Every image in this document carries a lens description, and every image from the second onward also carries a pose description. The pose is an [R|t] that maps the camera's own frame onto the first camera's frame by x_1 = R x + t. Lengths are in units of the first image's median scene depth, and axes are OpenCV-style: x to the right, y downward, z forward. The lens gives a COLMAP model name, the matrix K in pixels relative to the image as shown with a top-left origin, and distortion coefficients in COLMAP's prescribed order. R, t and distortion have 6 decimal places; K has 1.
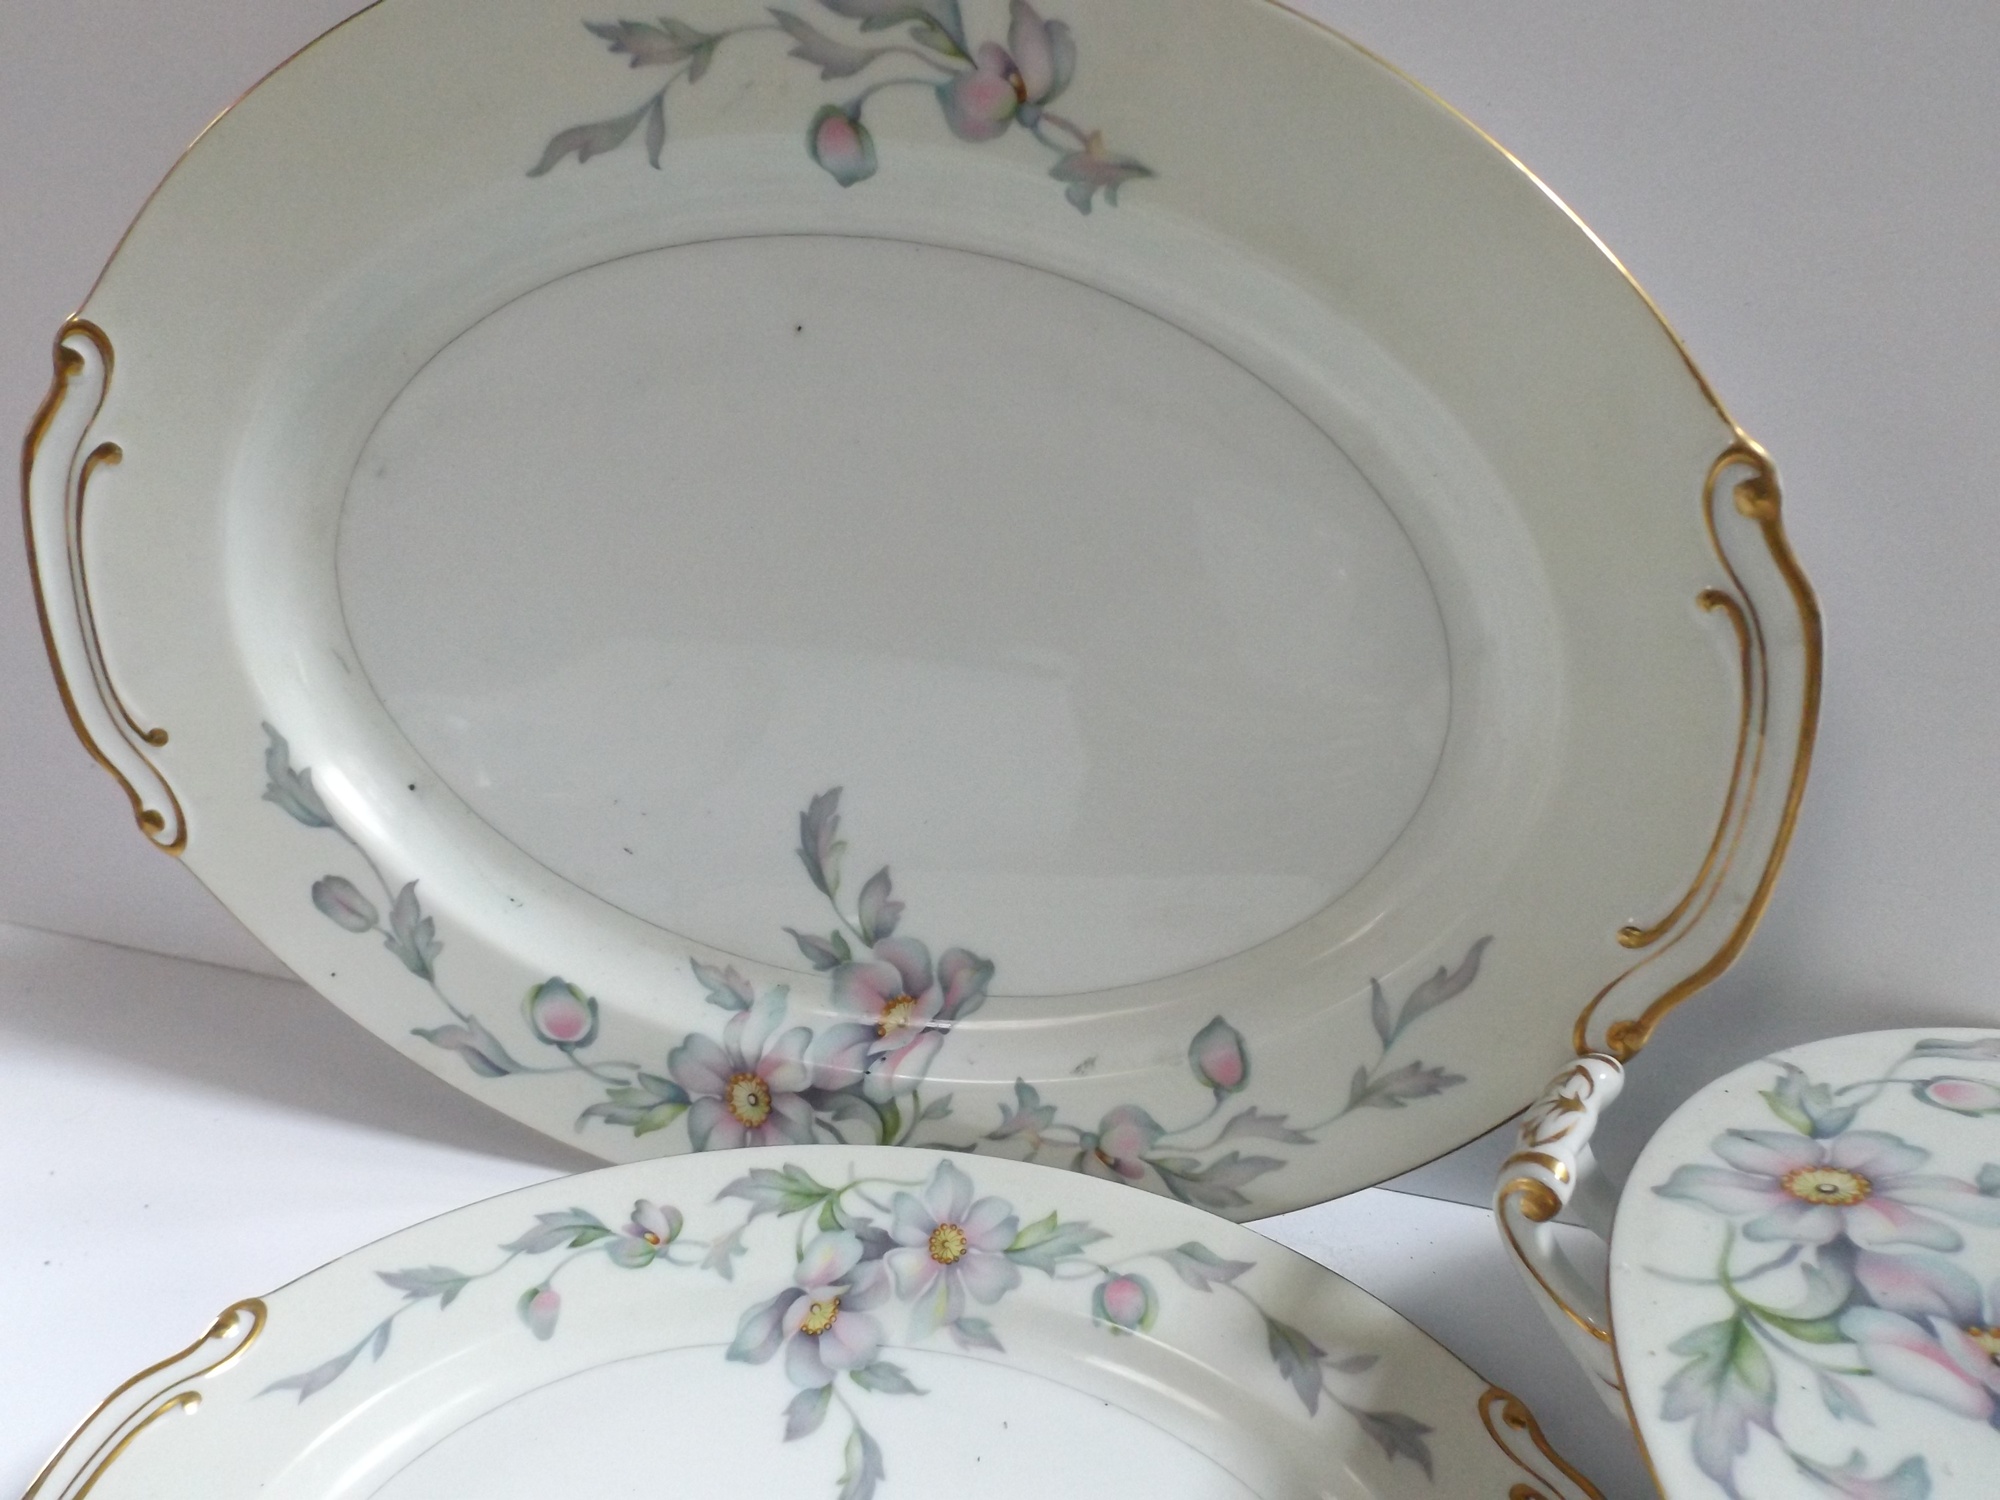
lens RADIAL K [[1438.8, 0, 1002.8], [0, 1438.8, 760.8], [0, 0, 1]] dist [0.015031, -0.027981]
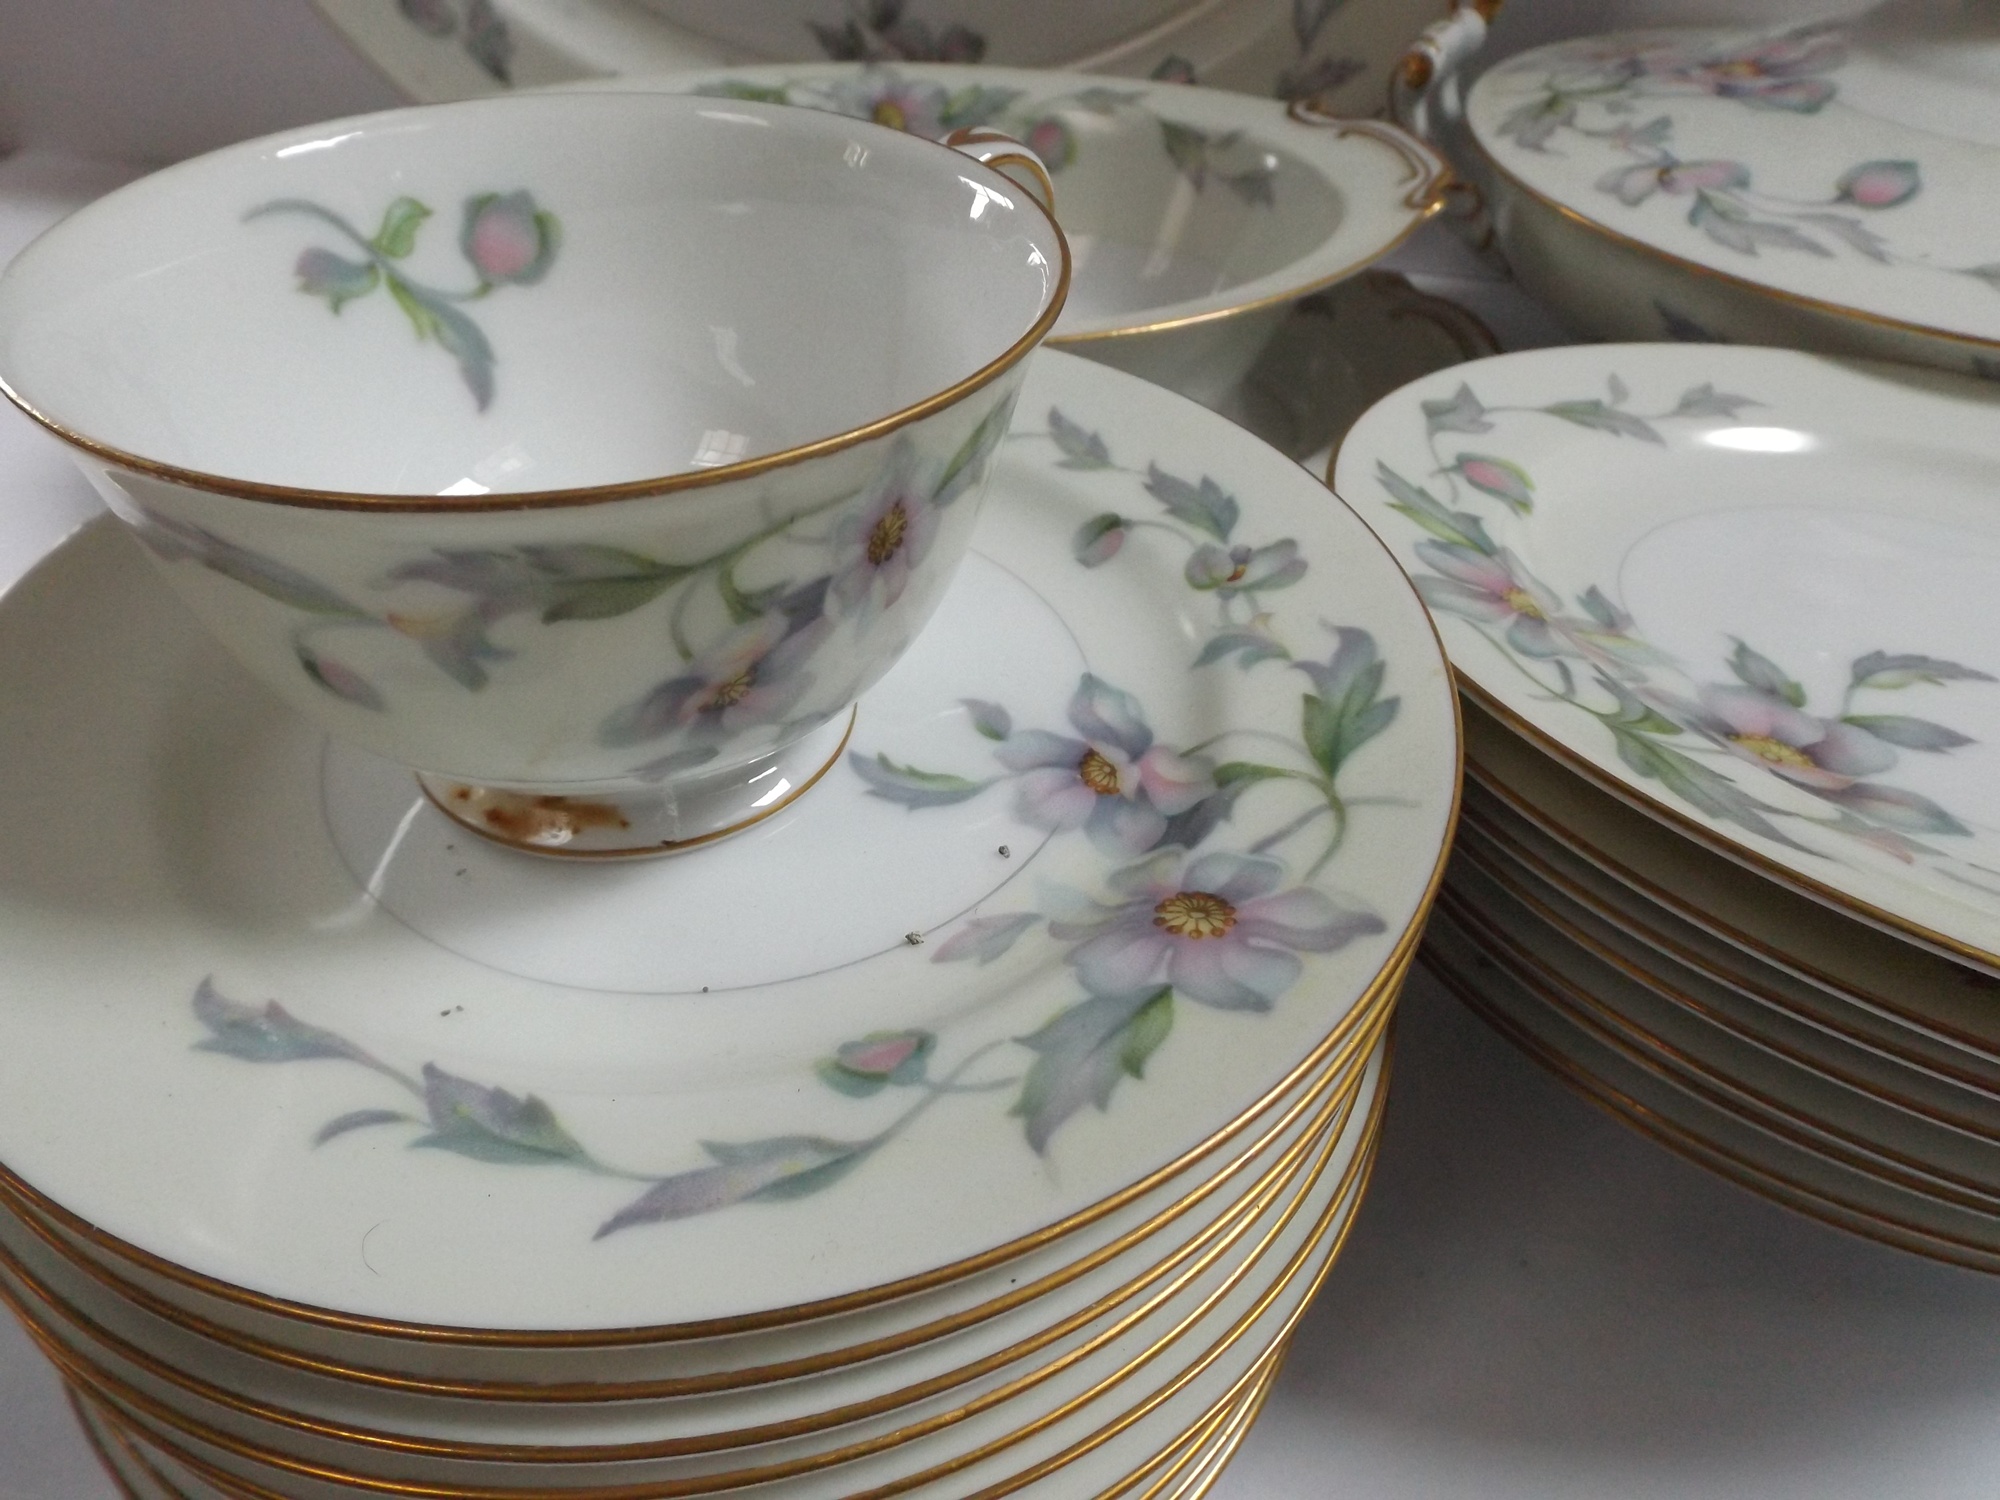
lens RADIAL K [[1438.8, 0, 1002.8], [0, 1438.8, 760.8], [0, 0, 1]] dist [0.015031, -0.027981]
pose [[0.997240, -0.042821, 0.060650, -0.099607], [0.028617, 0.975485, 0.218196, 0.515513], [-0.068506, -0.215859, 0.974018, -0.342344]]
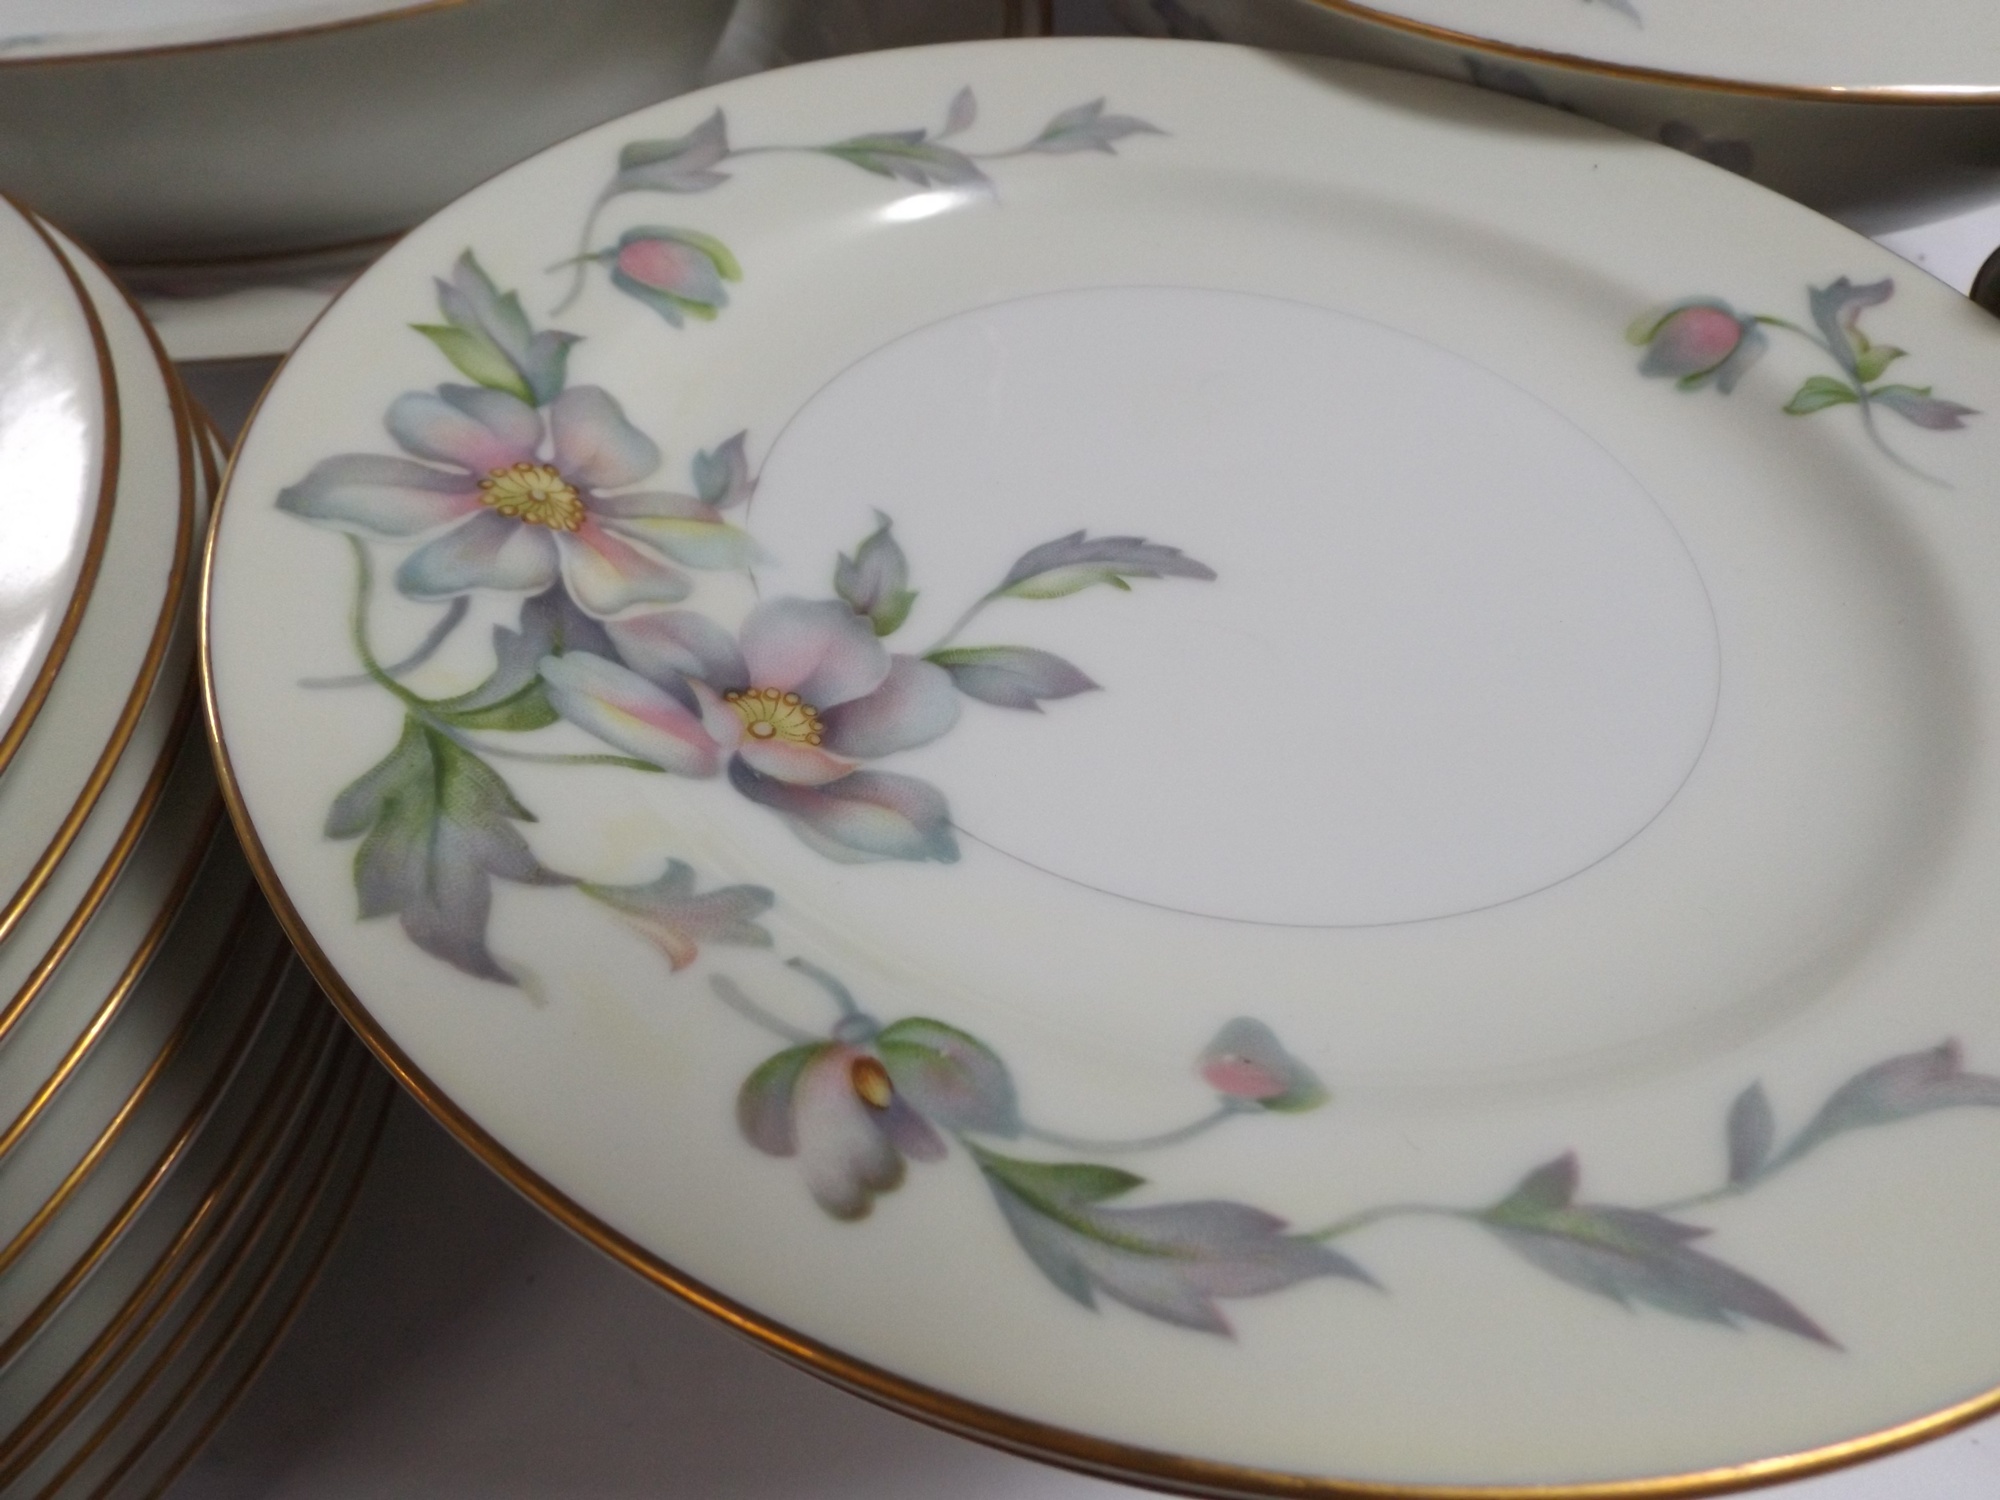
lens RADIAL K [[1438.8, 0, 1002.8], [0, 1438.8, 760.8], [0, 0, 1]] dist [0.015031, -0.027981]
pose [[0.996672, -0.063625, 0.050966, 0.250616], [0.034519, 0.895758, 0.443200, 0.477090], [-0.073852, -0.439965, 0.894973, -0.203069]]
